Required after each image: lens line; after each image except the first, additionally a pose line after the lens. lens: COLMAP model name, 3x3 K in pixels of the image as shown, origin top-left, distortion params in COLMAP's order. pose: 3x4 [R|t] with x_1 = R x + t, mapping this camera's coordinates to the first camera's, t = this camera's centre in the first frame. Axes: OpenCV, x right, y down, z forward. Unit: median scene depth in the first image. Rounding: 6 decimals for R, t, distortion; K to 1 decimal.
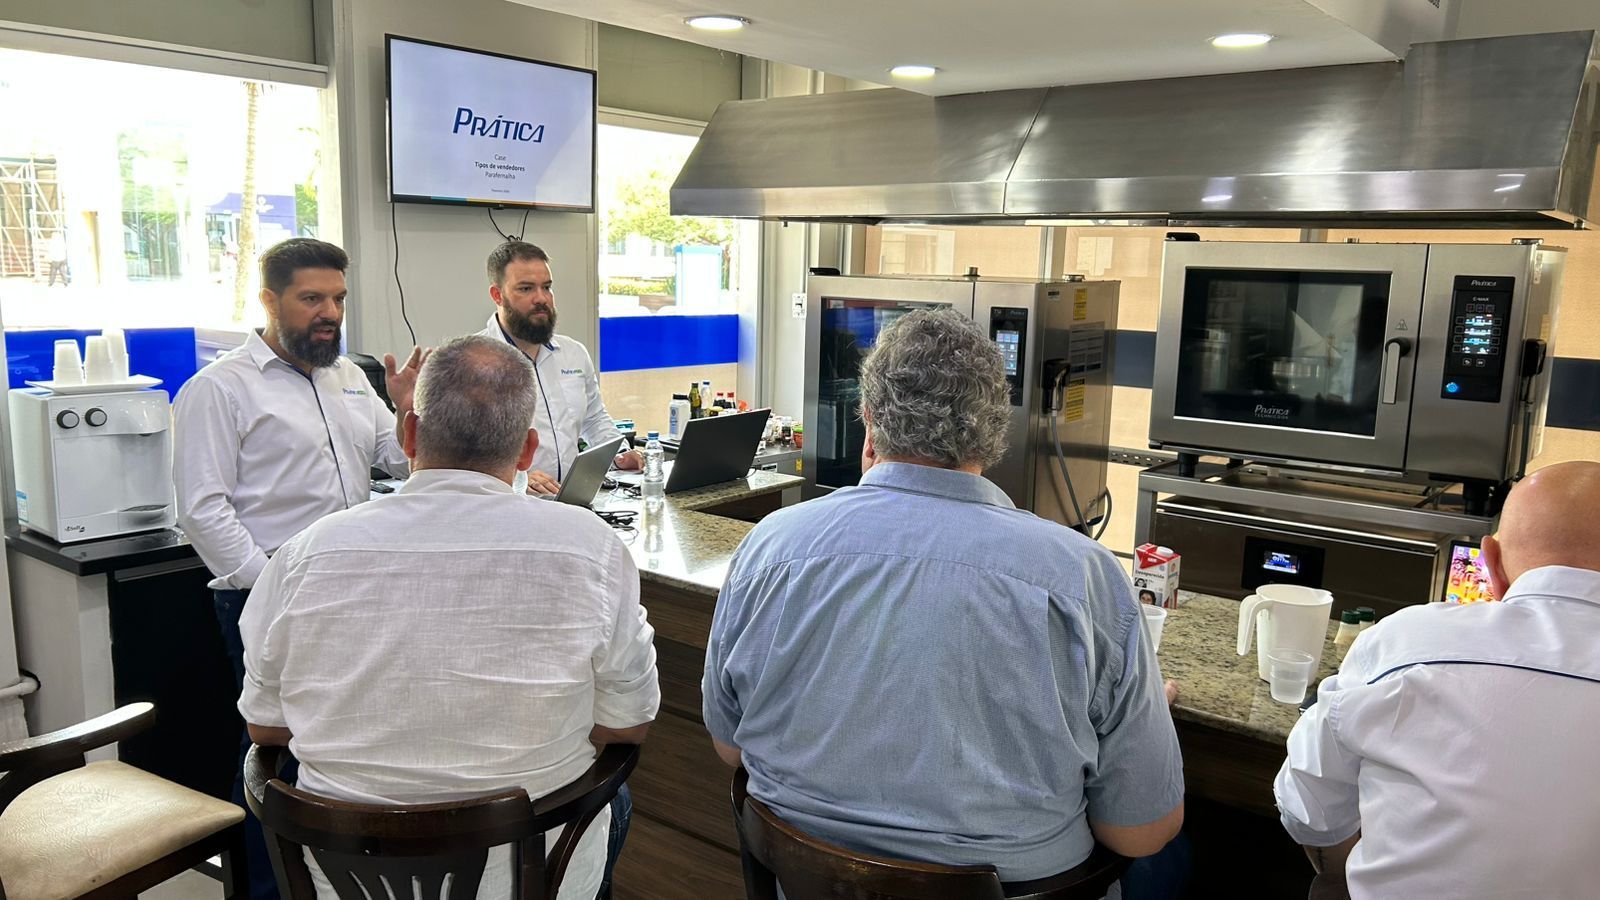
lens RADIAL K [[1213.3, 0, 785.3], [0, 1213.3, 462.0], [0, 0, 1]] dist [0.043834, -0.040144]
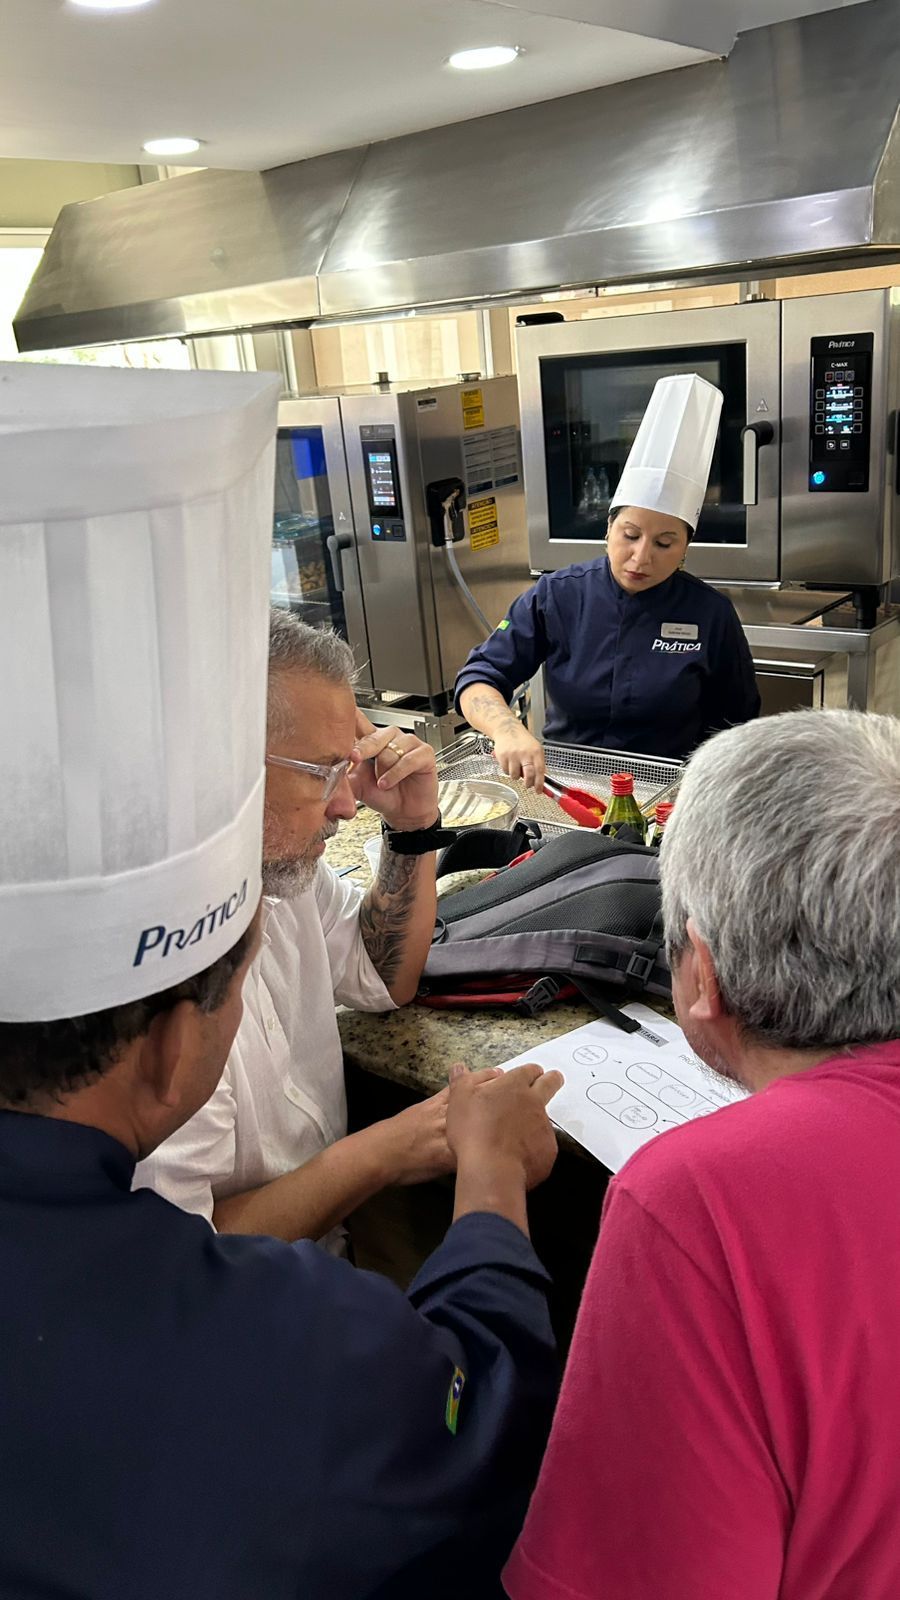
lens RADIAL K [[1213.3, 0, 447.3], [0, 1213.3, 791.9], [0, 0, 1]] dist [0.043834, -0.040144]
pose [[0.993435, -0.099476, -0.056488, 0.278508], [0.108145, 0.977659, 0.180240, -0.025406], [0.037296, -0.185166, 0.981999, 0.118066]]
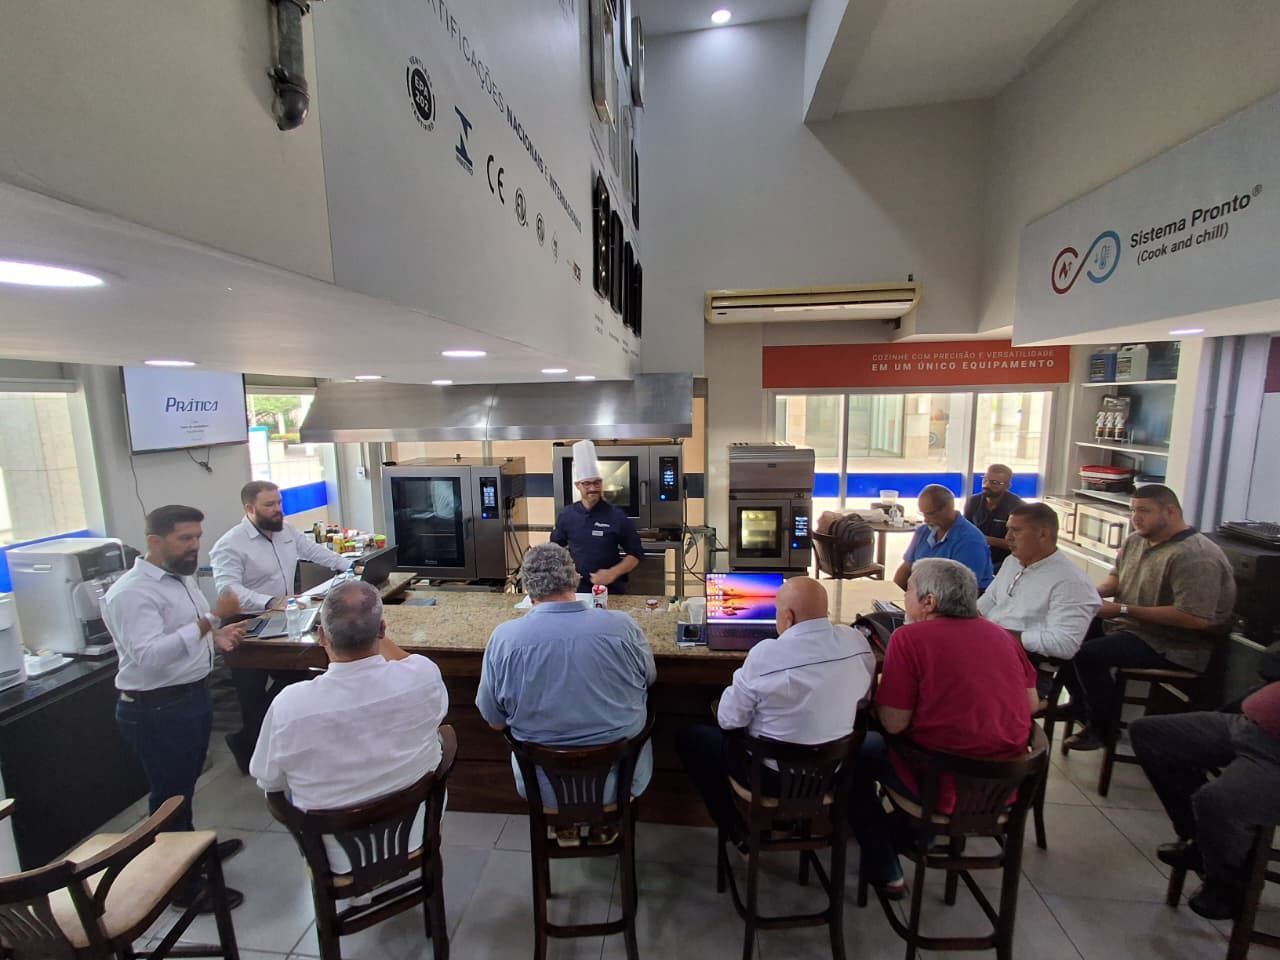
lens RADIAL K [[580.6, 0, 633.1], [0, 580.6, 483.3], [0, 0, 1]] dist [-0.008953, 0.007205]
pose [[0.846303, -0.113896, 0.520384, -0.164153], [0.128871, 0.991633, 0.007454, -0.095370], [-0.516879, 0.060754, 0.853900, -0.070857]]
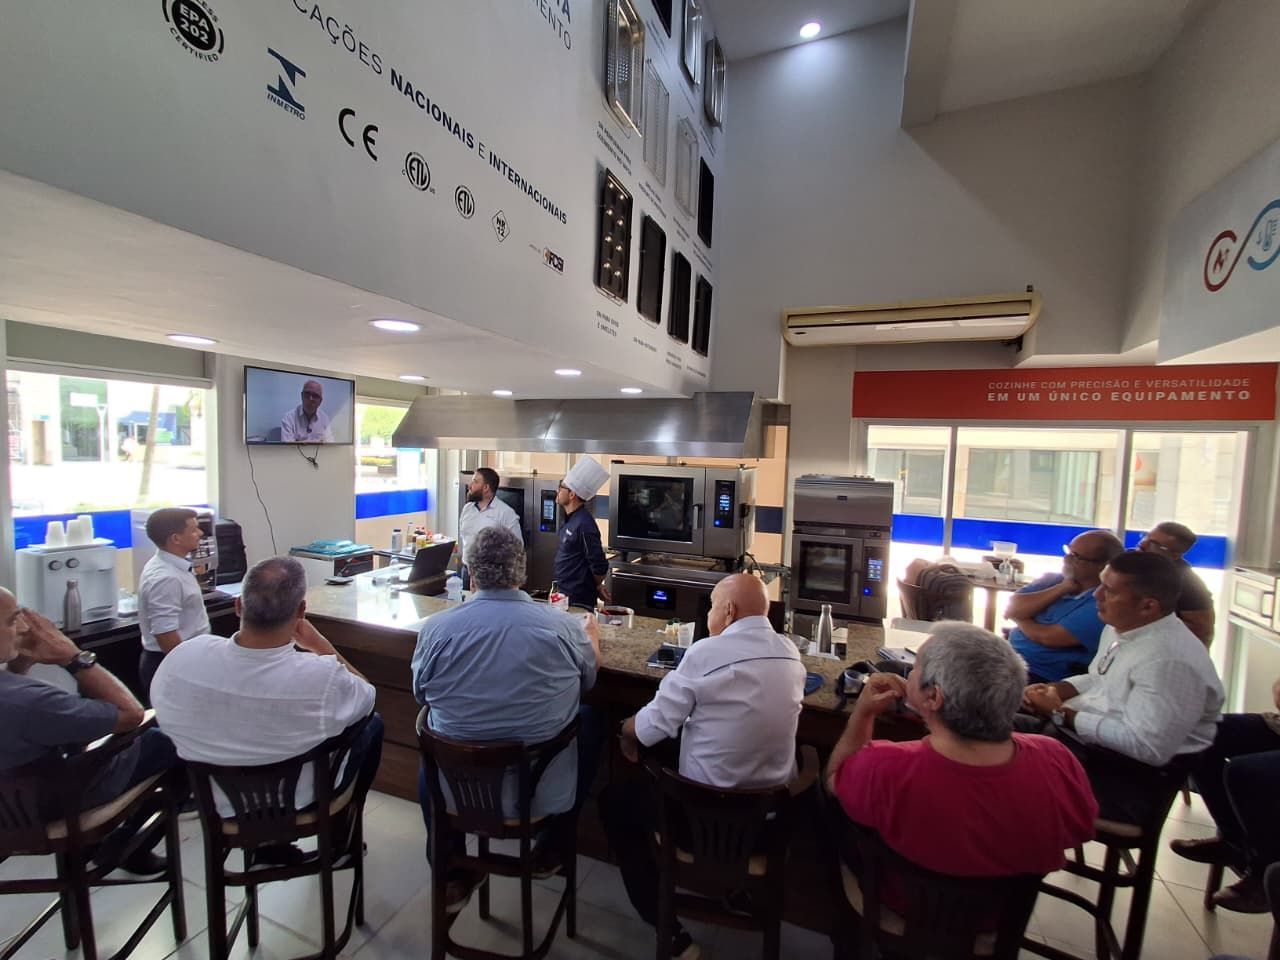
lens RADIAL K [[580.6, 0, 626.8], [0, 580.6, 482.1], [0, 0, 1]] dist [-0.008953, 0.007205]
pose [[0.959122, -0.013152, 0.282686, 0.015132], [0.041932, 0.994498, -0.096001, -0.031988], [-0.279868, 0.103931, 0.954396, -0.106289]]
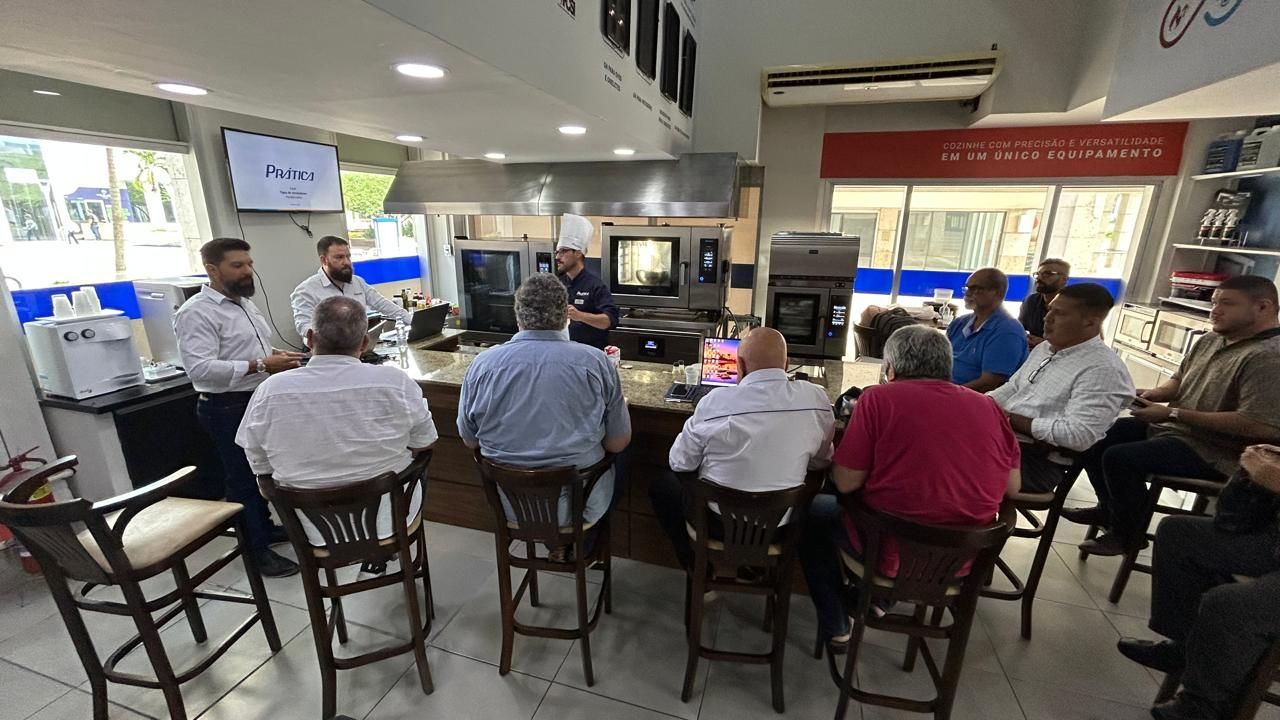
lens RADIAL K [[520.0, 0, 638.9], [0, 520.0, 361.2], [0, 0, 1]] dist [0.000375, -0.000985]
pose [[0.927396, -0.112083, 0.356896, -0.040761], [0.073728, 0.990110, 0.119360, -0.022374], [-0.366744, -0.084381, 0.926487, -0.076517]]
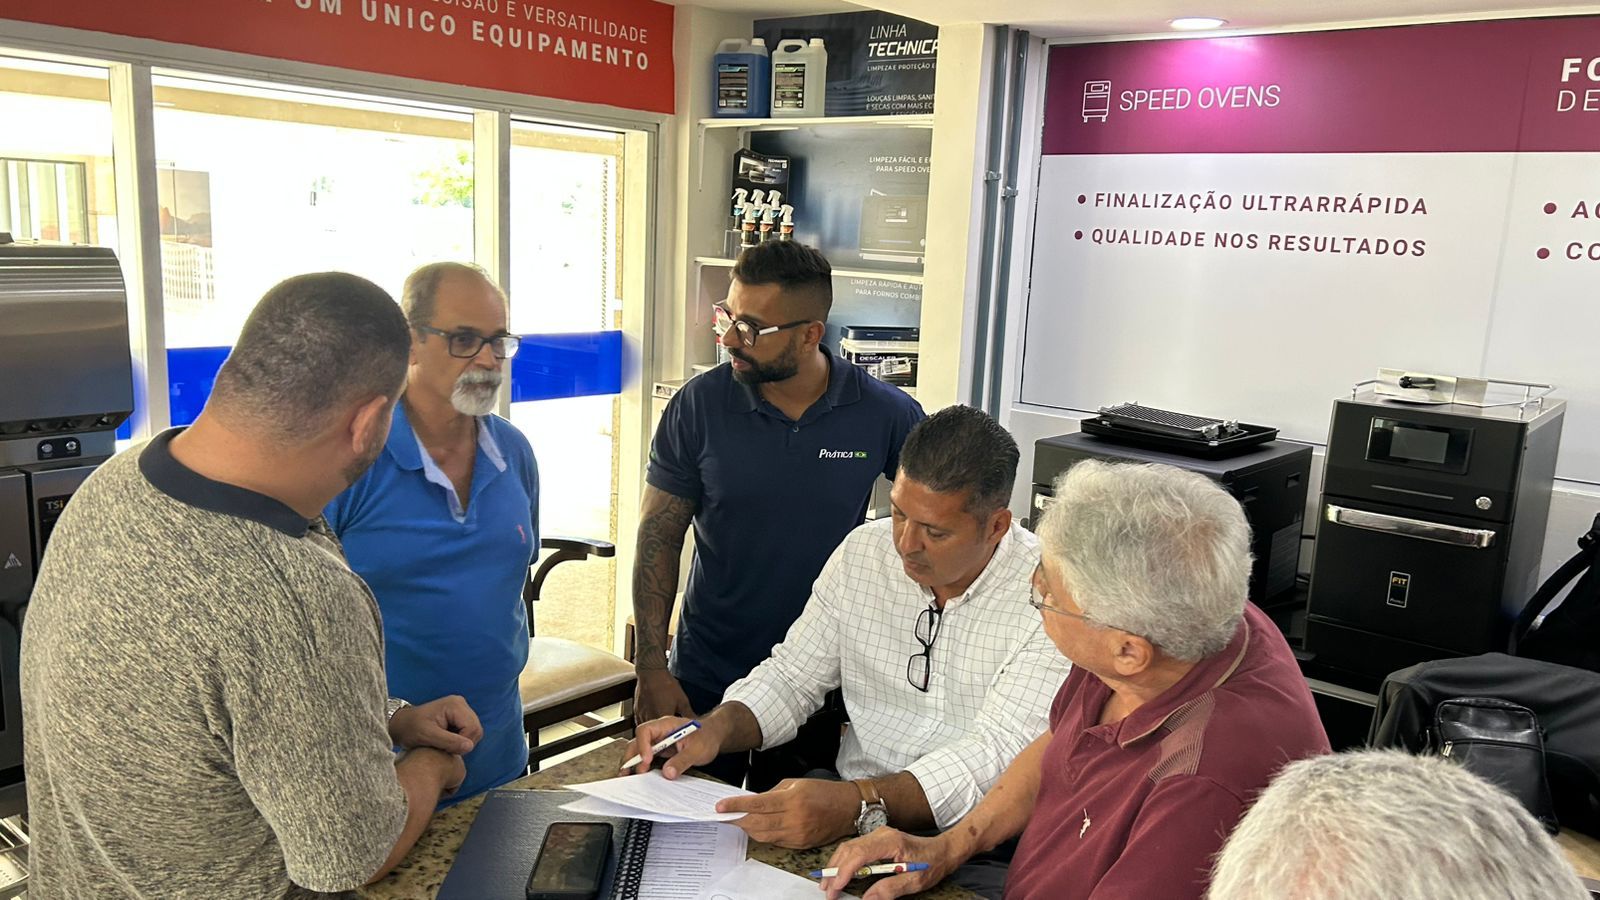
lens RADIAL K [[1213.3, 0, 809.7], [0, 1213.3, 446.9], [0, 0, 1]] dist [0.043834, -0.040144]
pose [[-0.004798, -0.199677, 0.979850, 0.158002], [0.123556, 0.972235, 0.198730, -0.091503], [-0.992326, 0.122020, 0.020007, 0.395074]]
